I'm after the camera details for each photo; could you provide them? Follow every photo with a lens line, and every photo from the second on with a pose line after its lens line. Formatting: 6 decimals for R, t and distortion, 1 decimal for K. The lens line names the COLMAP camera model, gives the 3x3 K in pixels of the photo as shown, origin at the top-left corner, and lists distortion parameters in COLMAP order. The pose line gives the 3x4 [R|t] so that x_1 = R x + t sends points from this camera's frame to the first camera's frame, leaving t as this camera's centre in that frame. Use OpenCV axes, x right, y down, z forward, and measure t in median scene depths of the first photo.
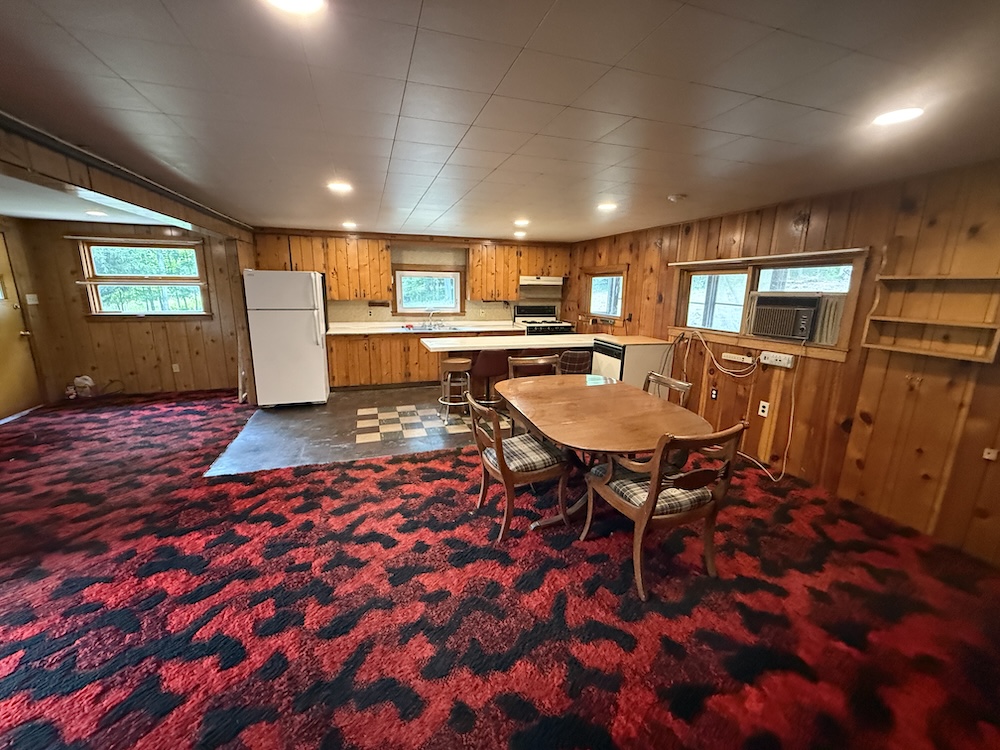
lens RADIAL K [[396.5, 0, 493.2], [0, 396.5, 376.3], [0, 0, 1]] dist [0.002684, -0.000386]
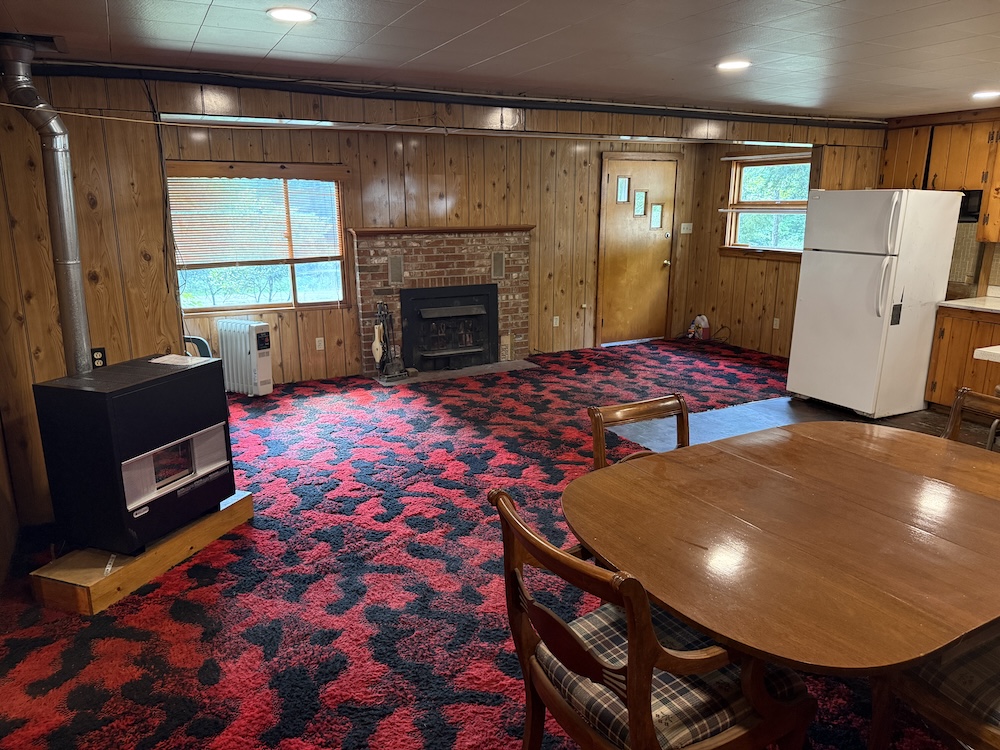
lens RADIAL K [[698.3, 0, 512.5], [0, 698.3, 382.3], [0, 0, 1]] dist [0.069985, -0.090409]
pose [[0.179182, 0.228889, -0.956820, 0.679278], [-0.221276, 0.957017, 0.187498, -0.089588], [0.958609, 0.178125, 0.222128, 0.403879]]
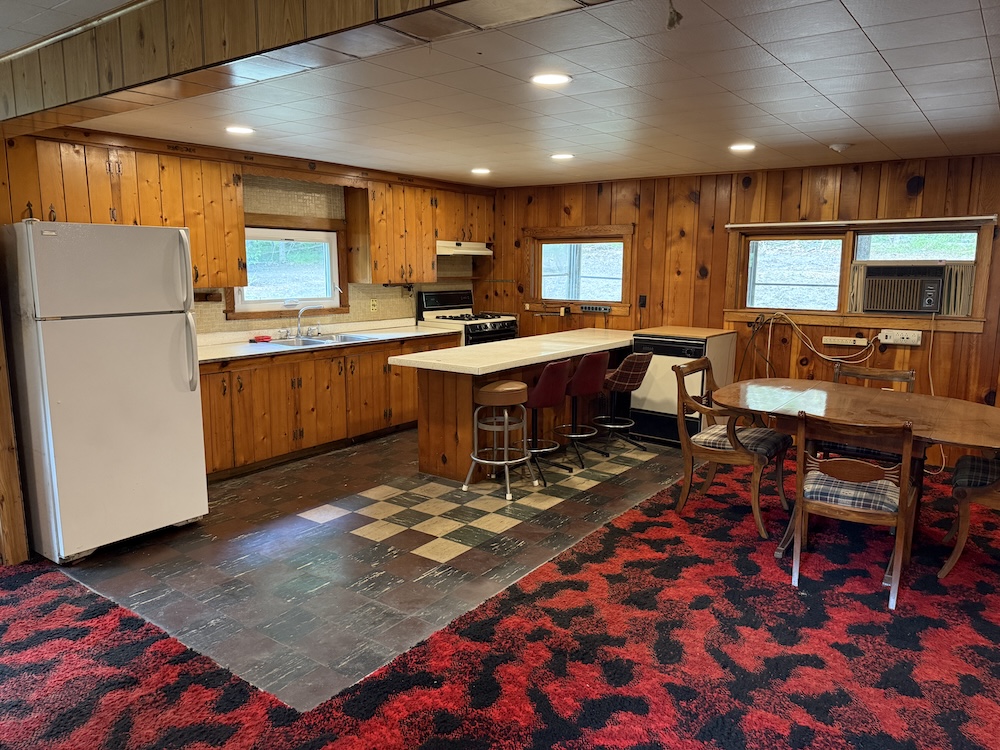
lens RADIAL K [[698.3, 0, 500.0], [0, 698.3, 377.0], [0, 0, 1]] dist [0.069985, -0.090409]
pose [[0.813878, -0.103741, 0.571699, -0.891196], [0.134083, 0.990908, -0.011072, -0.056427], [-0.565353, 0.085666, 0.820389, 0.227913]]
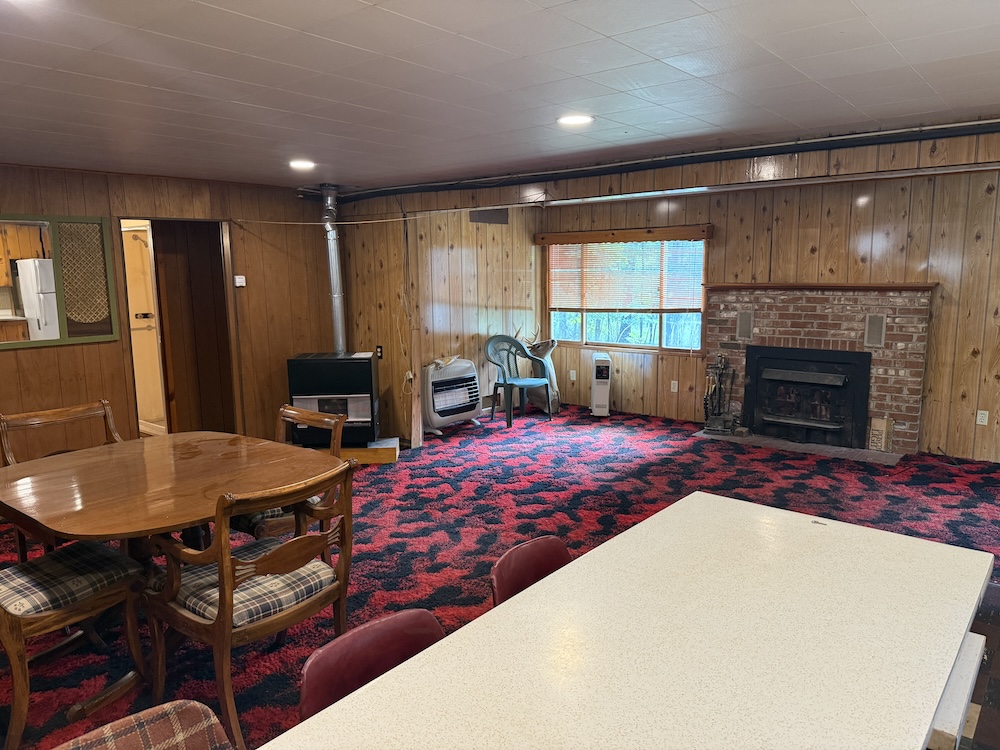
lens RADIAL K [[698.3, 0, 495.1], [0, 698.3, 378.2], [0, 0, 1]] dist [0.069985, -0.090409]
pose [[-0.844051, 0.085931, -0.529333, 0.291979], [-0.119104, 0.932385, 0.341280, -0.388958], [0.522869, 0.351104, -0.776746, 1.644183]]
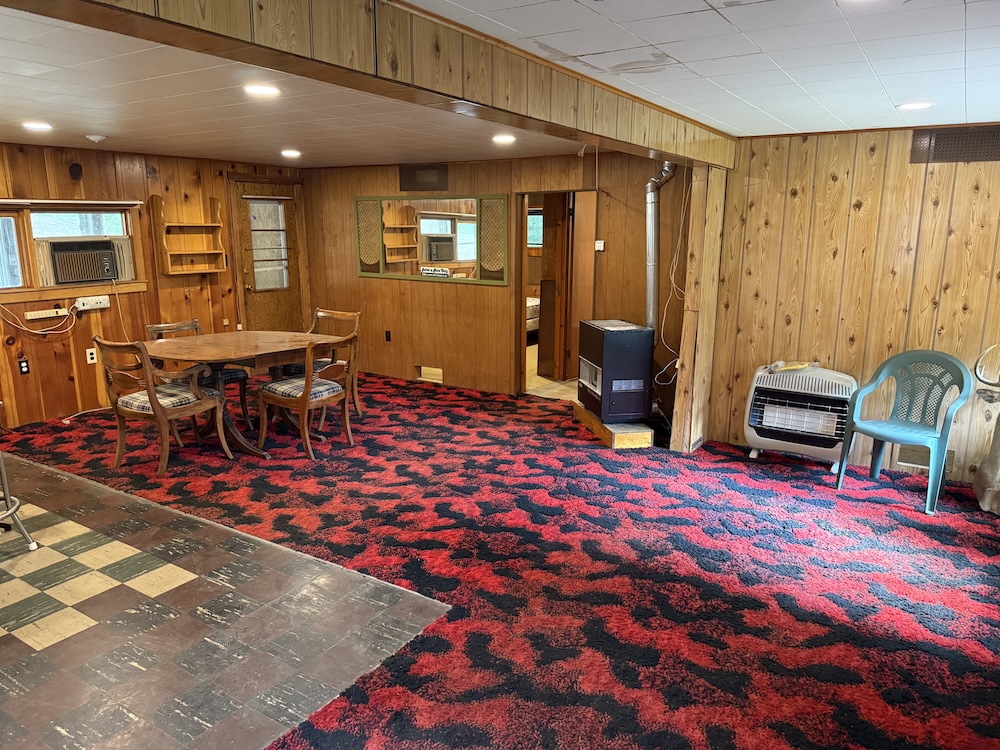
lens RADIAL K [[698.3, 0, 506.1], [0, 698.3, 380.4], [0, 0, 1]] dist [0.069985, -0.090409]
pose [[-0.639567, -0.175134, 0.748520, -1.339347], [0.165517, 0.919493, 0.356563, -0.327720], [-0.750705, 0.351939, -0.559090, 1.276087]]
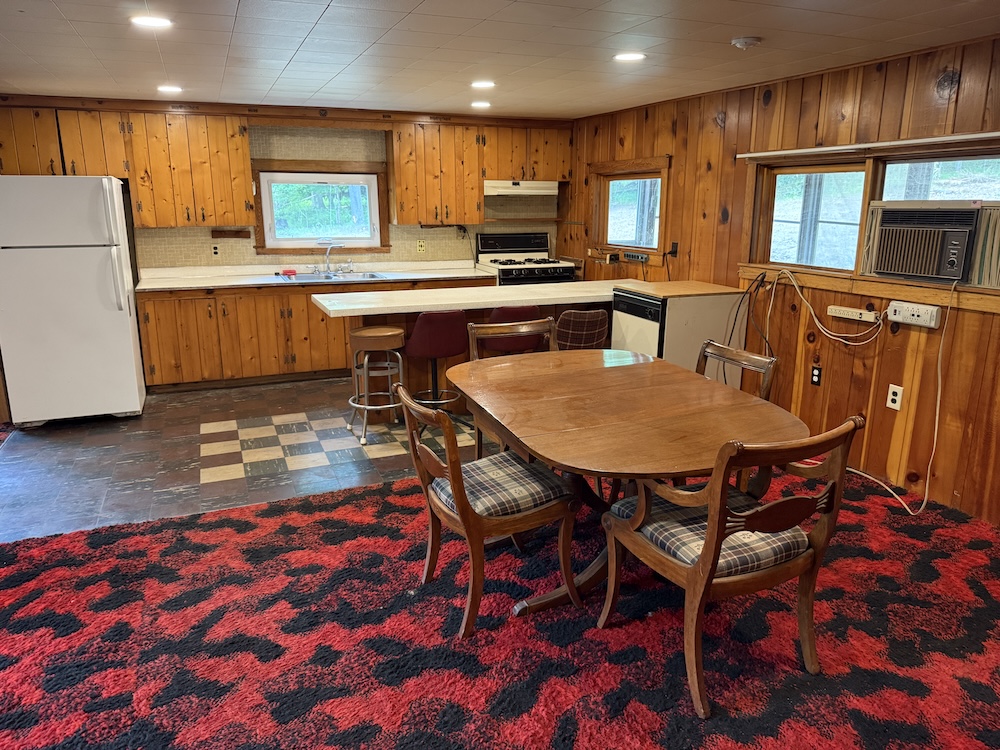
lens RADIAL K [[698.3, 0, 494.5], [0, 698.3, 374.2], [0, 0, 1]] dist [0.069985, -0.090409]
pose [[0.996863, -0.032190, 0.072307, 0.000948], [0.030498, 0.999237, 0.024387, 0.002860], [-0.073037, -0.022106, 0.997084, -0.023827]]
